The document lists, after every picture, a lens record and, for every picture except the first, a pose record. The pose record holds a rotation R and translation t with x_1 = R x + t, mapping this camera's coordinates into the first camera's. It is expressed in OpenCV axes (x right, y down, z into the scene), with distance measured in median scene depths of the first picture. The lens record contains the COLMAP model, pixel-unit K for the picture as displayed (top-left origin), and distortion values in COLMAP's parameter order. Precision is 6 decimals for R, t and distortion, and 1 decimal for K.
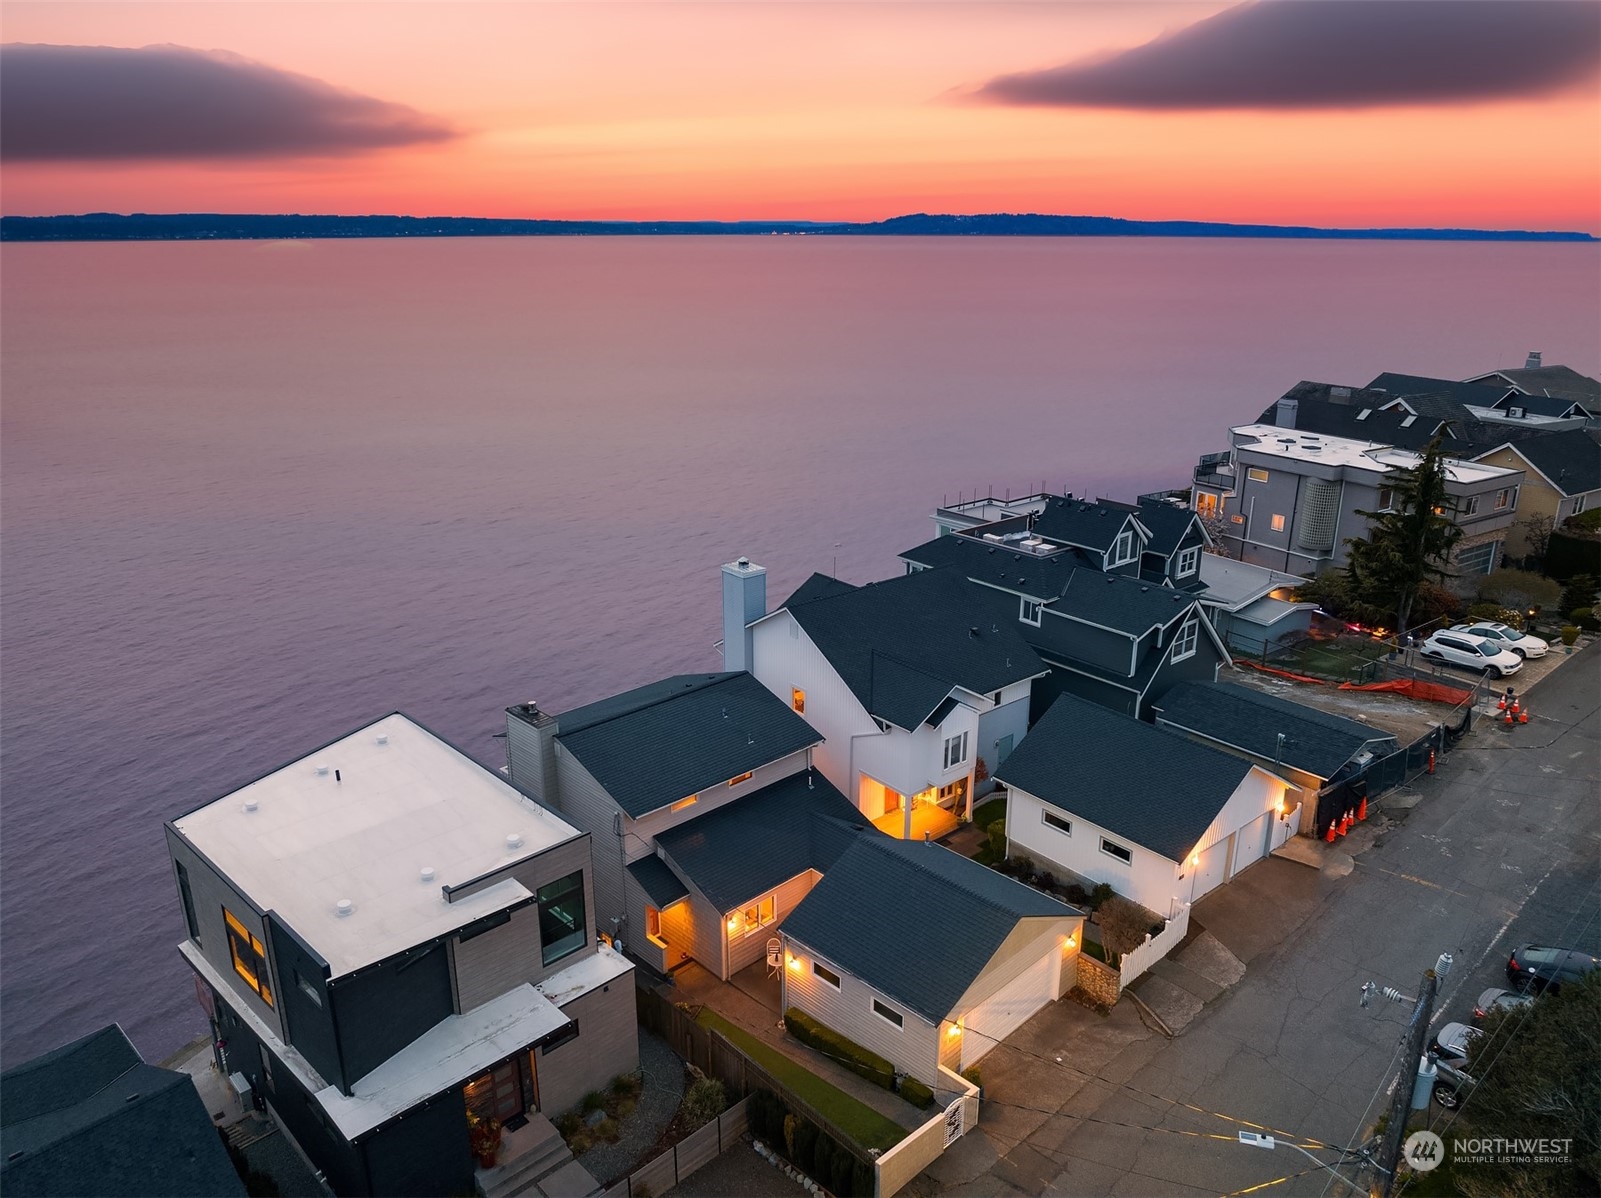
lens RADIAL K [[1157.5, 0, 800.5], [0, 1157.5, 599.0], [0, 0, 1]] dist [-0.025448, -0.000318]
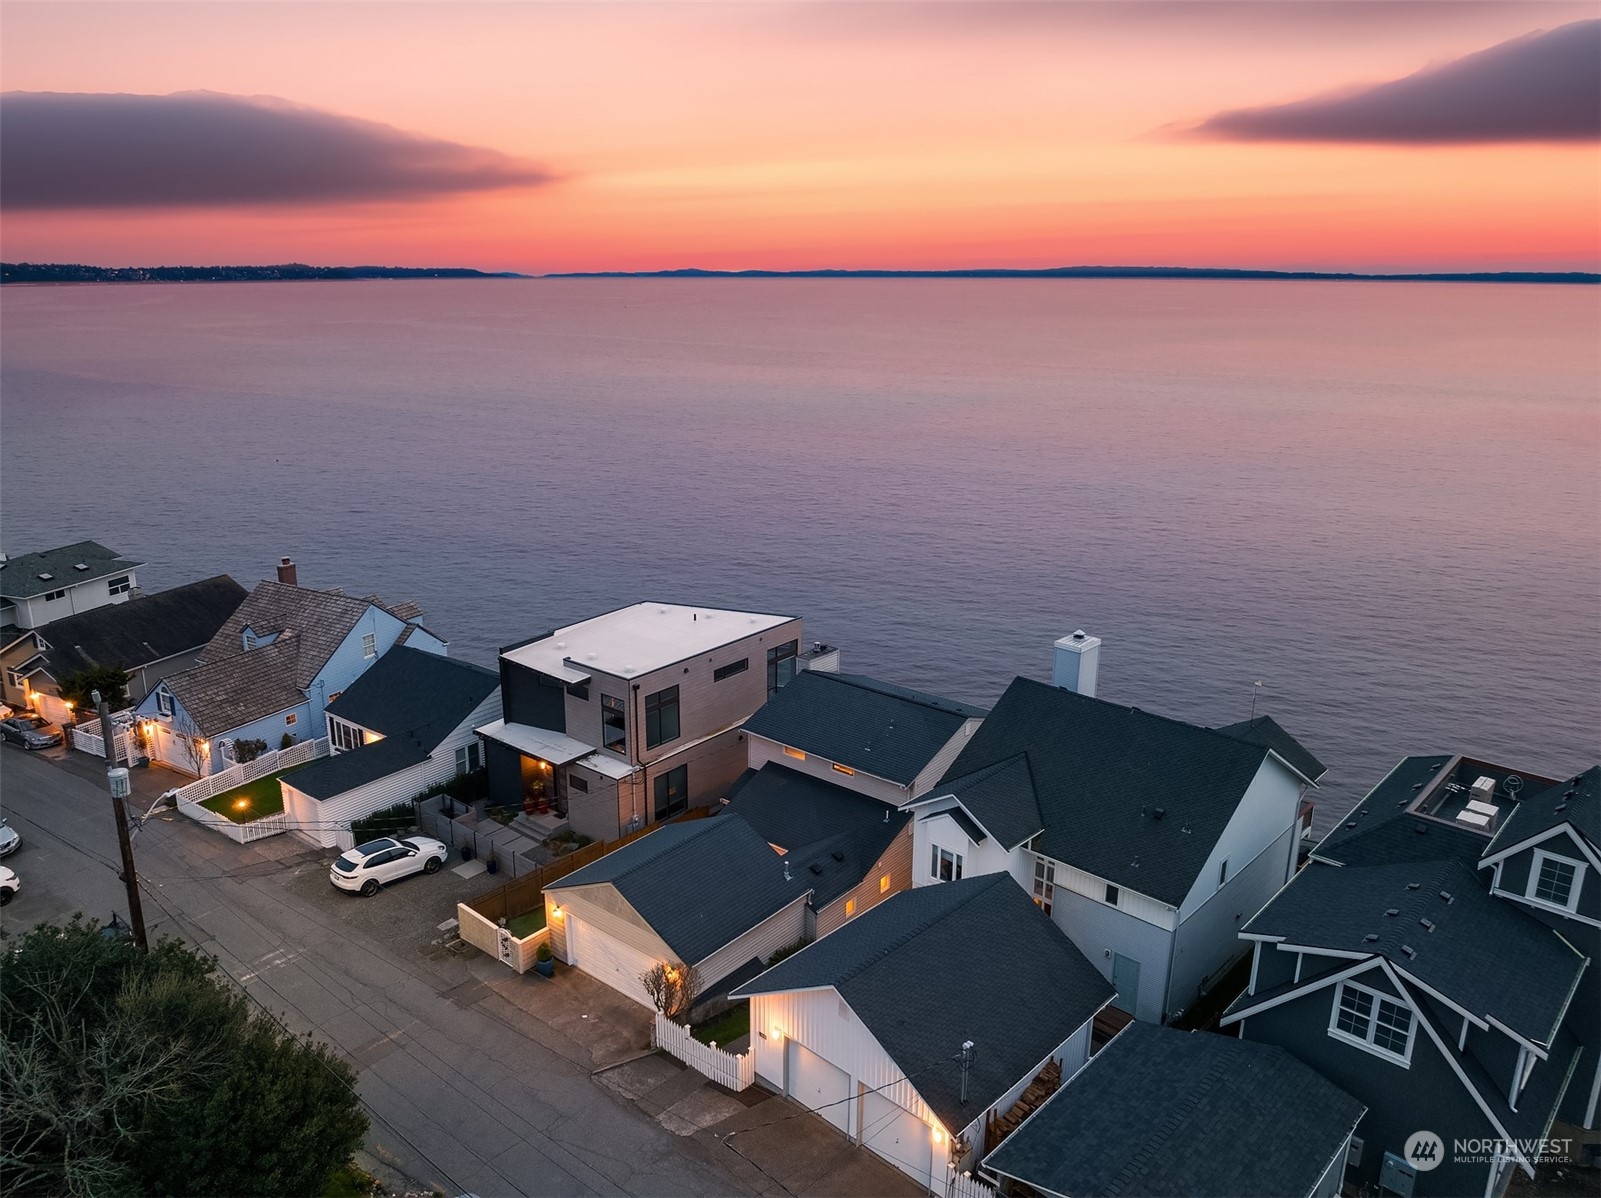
lens RADIAL K [[1171.2, 0, 799.3], [0, 1171.2, 639.4], [0, 0, 1]] dist [-0.002014, 0.000708]
pose [[0.074890, 0.289089, -0.954368, 1.084282], [-0.314000, 0.915207, 0.252587, -0.254653], [0.946465, 0.280756, 0.159313, 0.815821]]
